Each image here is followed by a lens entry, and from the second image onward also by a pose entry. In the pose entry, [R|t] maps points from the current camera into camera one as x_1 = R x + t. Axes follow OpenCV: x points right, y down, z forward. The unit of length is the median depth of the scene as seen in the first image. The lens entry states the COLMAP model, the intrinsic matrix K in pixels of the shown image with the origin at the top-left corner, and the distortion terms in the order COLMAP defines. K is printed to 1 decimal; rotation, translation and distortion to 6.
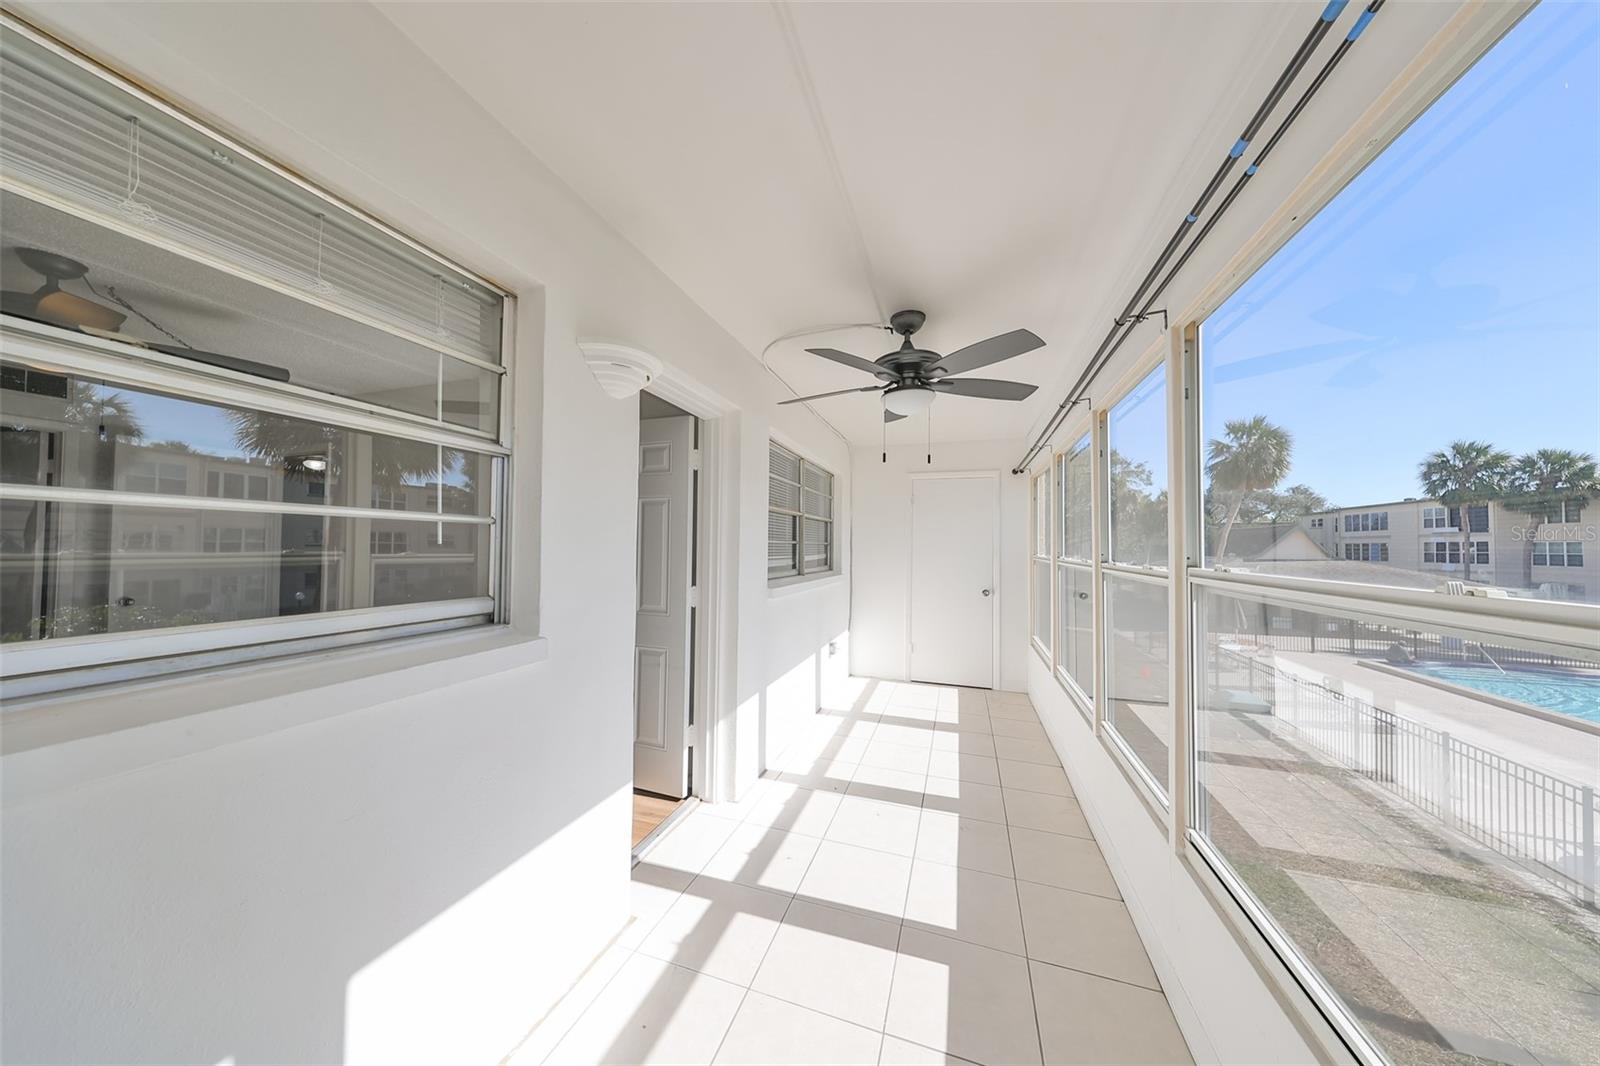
lens RADIAL K [[488.7, 0, 807.0], [0, 488.7, 535.8], [0, 0, 1]] dist [0.000303, 0.000027]
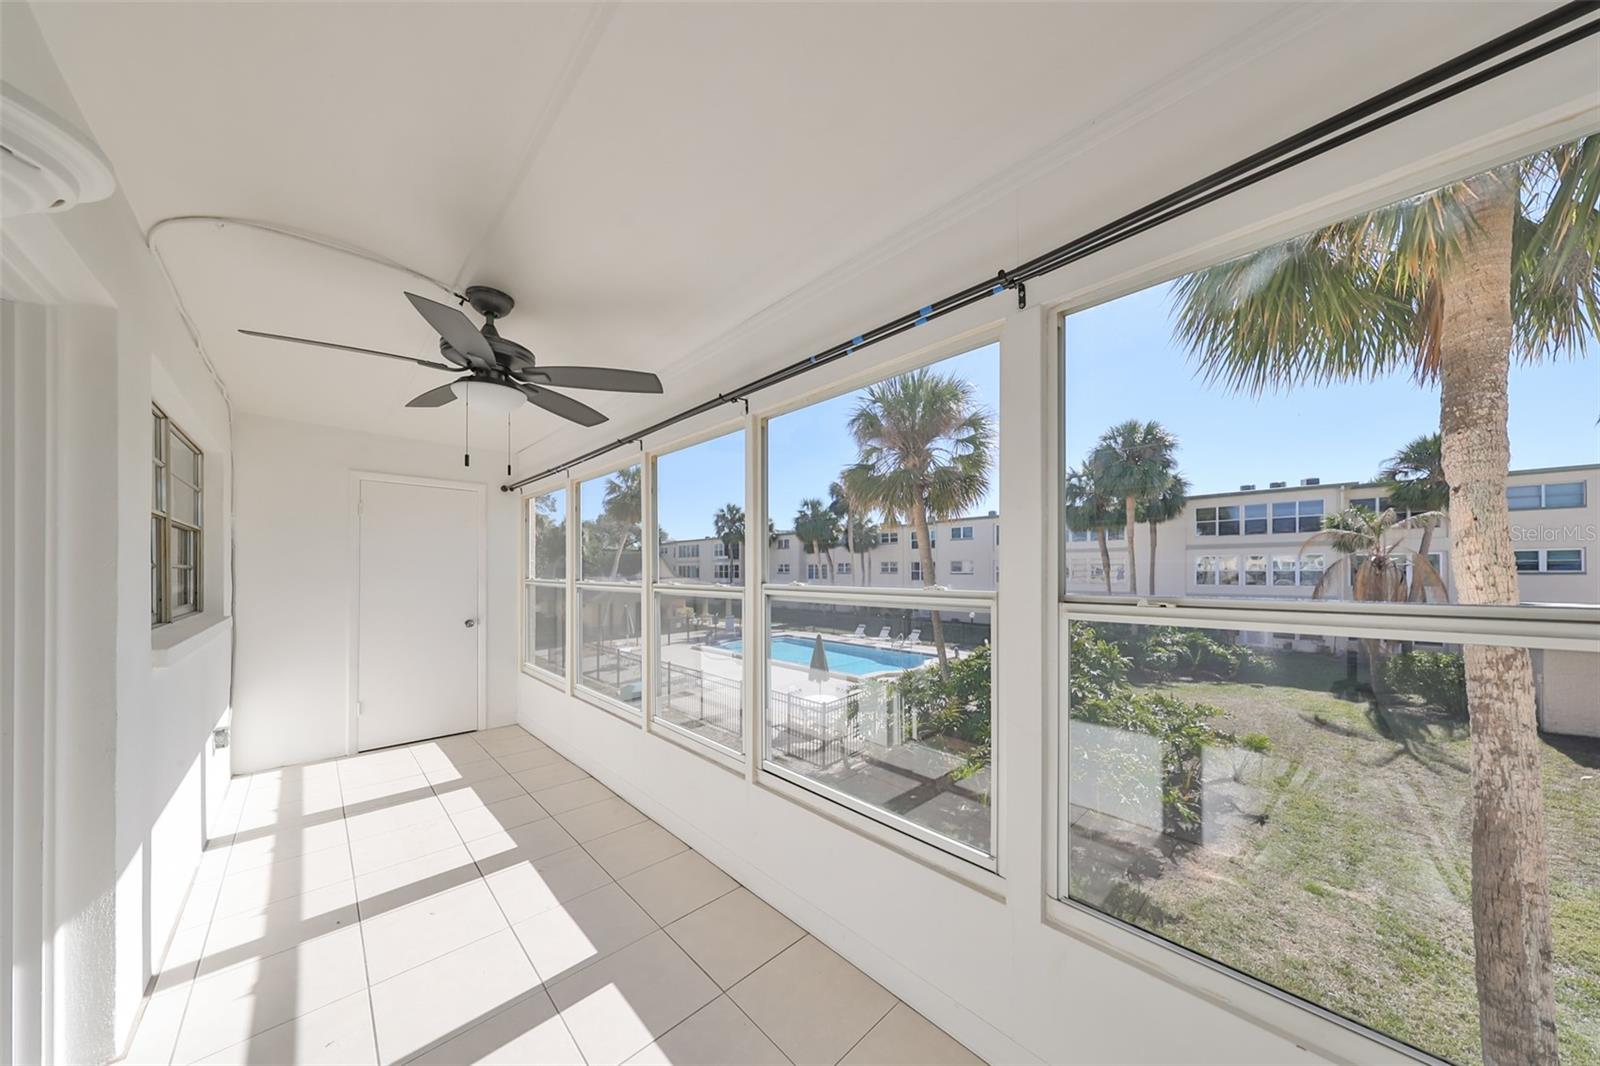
lens RADIAL K [[502.1, 0, 796.7], [0, 502.1, 574.9], [0, 0, 1]] dist [0.002093, 0.000086]
pose [[0.471152, -0.015446, 0.881917, -0.150375], [-0.014293, 0.999582, 0.025143, -0.001079], [-0.881936, -0.024451, 0.470734, 0.063091]]
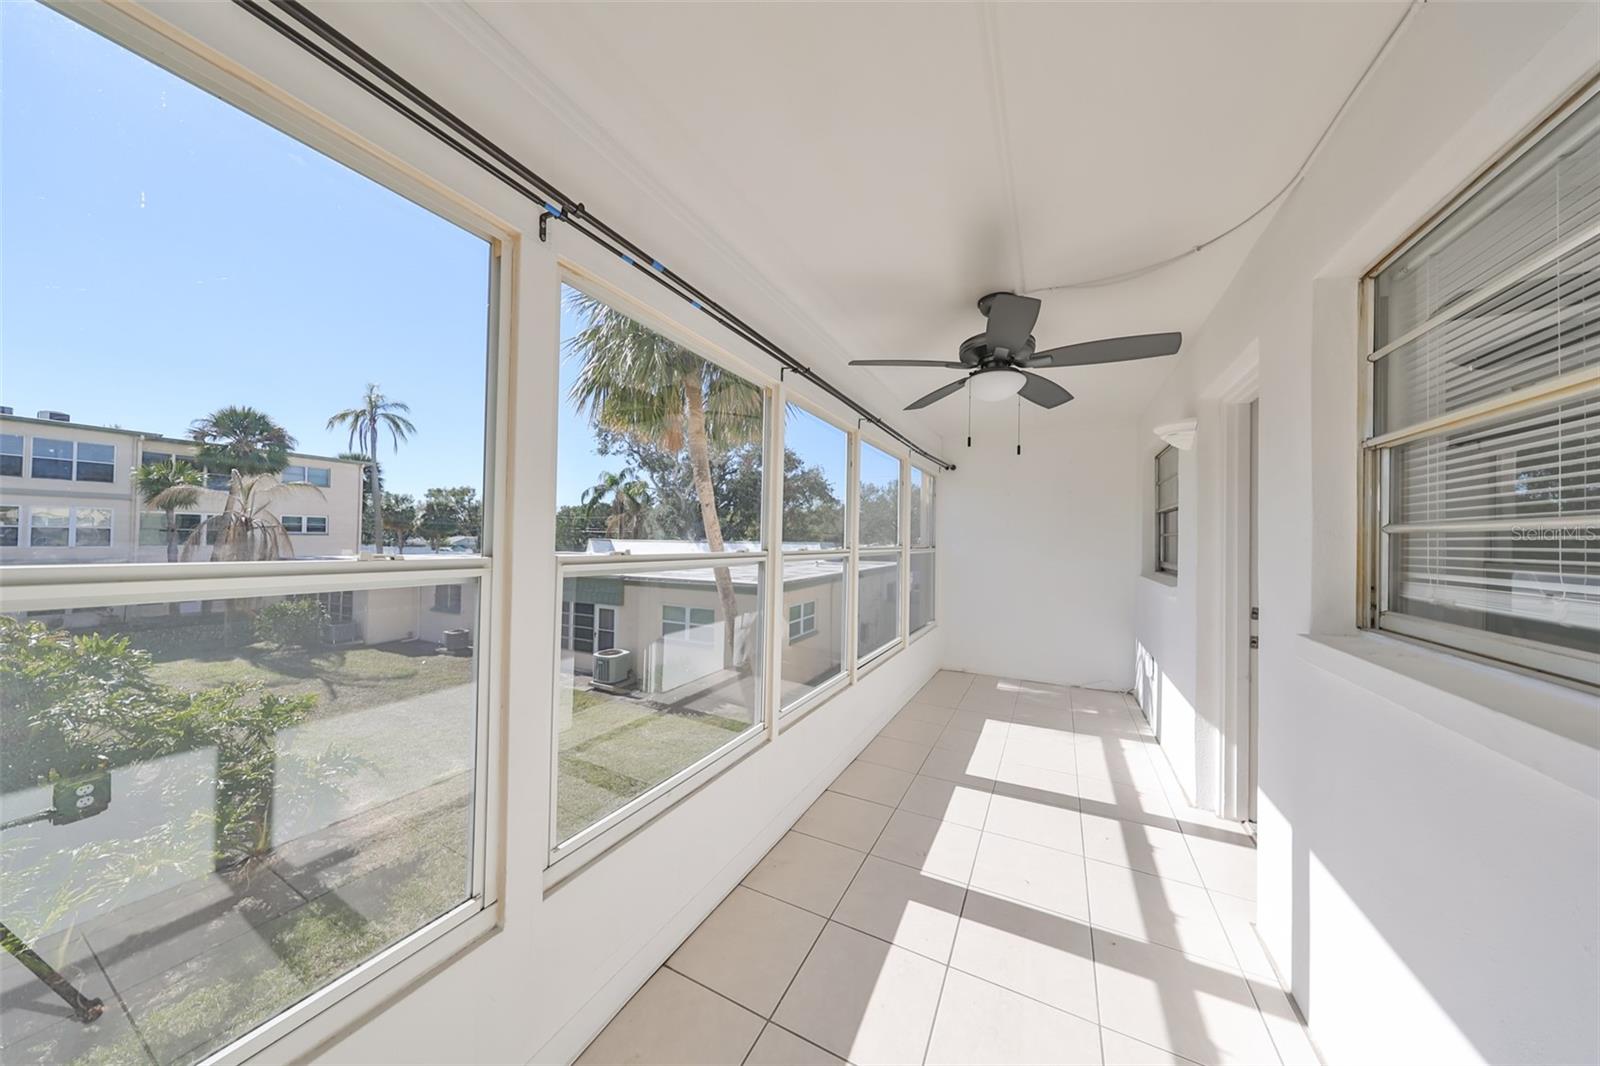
lens RADIAL K [[488.7, 0, 807.0], [0, 488.7, 535.8], [0, 0, 1]] dist [0.000303, 0.000027]
pose [[-0.986721, -0.024705, 0.160532, 0.203177], [-0.030338, 0.999004, -0.032731, 0.028746], [-0.159563, -0.037167, -0.986488, 0.984257]]
